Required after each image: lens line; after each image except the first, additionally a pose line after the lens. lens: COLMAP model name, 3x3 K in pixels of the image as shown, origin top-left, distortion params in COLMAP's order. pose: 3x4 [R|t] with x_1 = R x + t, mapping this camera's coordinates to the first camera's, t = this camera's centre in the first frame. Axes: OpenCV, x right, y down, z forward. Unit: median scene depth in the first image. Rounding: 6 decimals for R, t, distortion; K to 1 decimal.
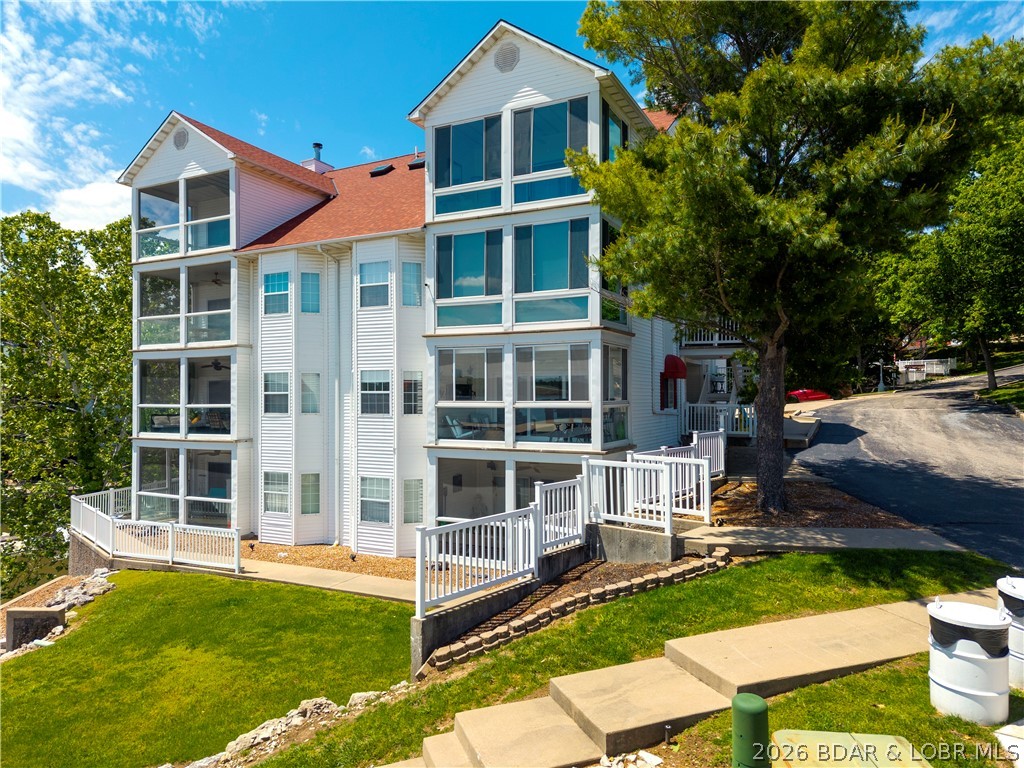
lens RADIAL K [[703.8, 0, 512.0], [0, 703.8, 384.0], [0, 0, 1]] dist [0.021691, -0.000395]
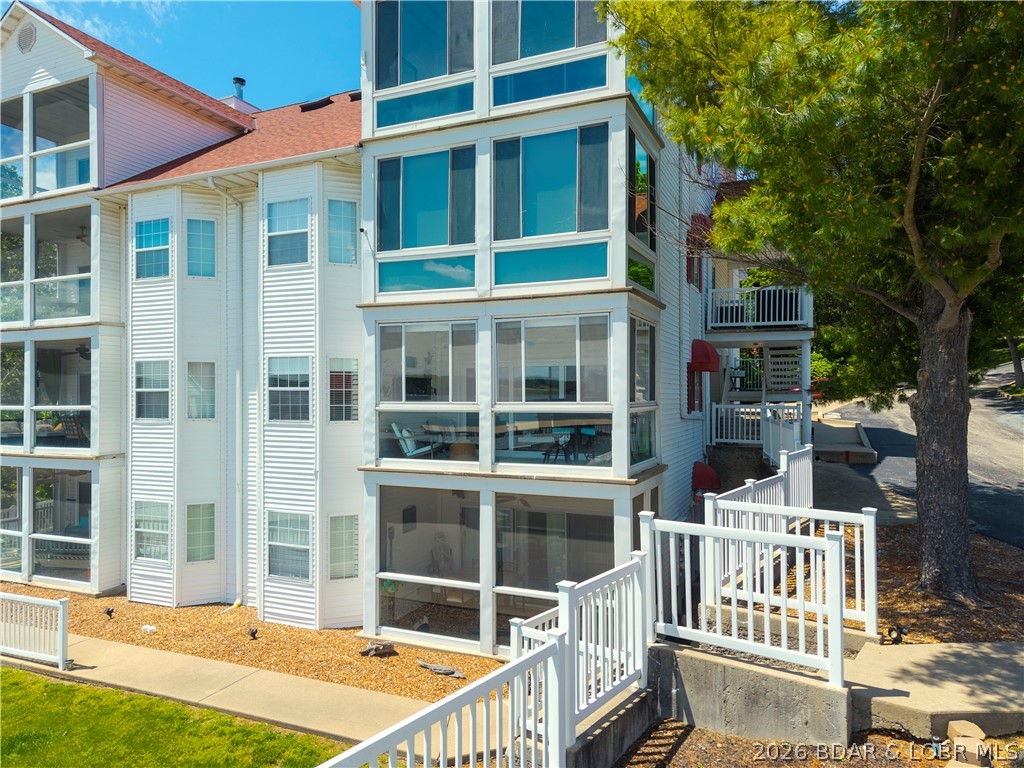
lens RADIAL K [[703.8, 0, 512.0], [0, 703.8, 384.0], [0, 0, 1]] dist [0.021691, -0.000395]
pose [[0.998703, 0.001276, 0.050900, -0.011926], [-0.001398, 0.999996, 0.002365, 0.005105], [-0.050897, -0.002433, 0.998701, 0.305829]]
